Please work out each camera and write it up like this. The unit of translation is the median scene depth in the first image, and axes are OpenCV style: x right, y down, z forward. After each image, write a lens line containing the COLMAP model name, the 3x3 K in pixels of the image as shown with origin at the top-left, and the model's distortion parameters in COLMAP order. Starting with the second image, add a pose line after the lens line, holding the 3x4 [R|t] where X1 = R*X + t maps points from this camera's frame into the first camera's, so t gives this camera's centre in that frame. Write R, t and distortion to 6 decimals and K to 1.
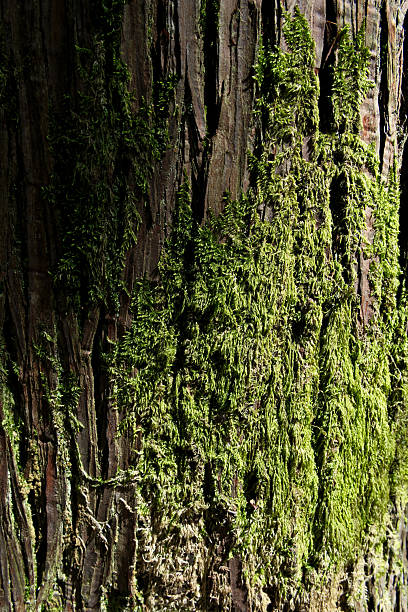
lens RADIAL K [[469.2, 0, 202.9], [0, 469.2, 306.6], [0, 0, 1]] dist [-0.013800, 0.013350]
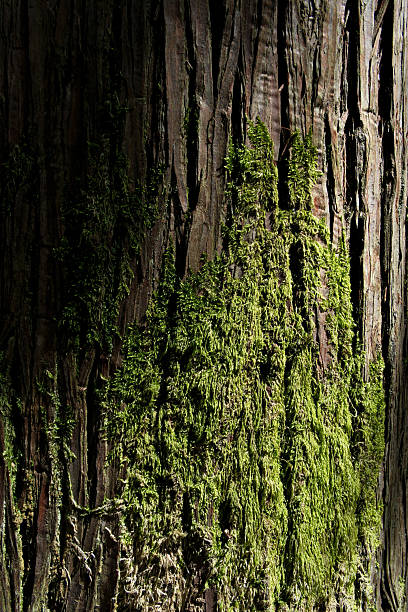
lens RADIAL K [[469.2, 0, 205.0], [0, 469.2, 306.2], [0, 0, 1]] dist [-0.013800, 0.013350]
pose [[0.999887, 0.013842, 0.005809, 0.044418], [-0.012670, 0.985723, -0.167898, 0.088282], [-0.008050, 0.167806, 0.985787, -0.173225]]
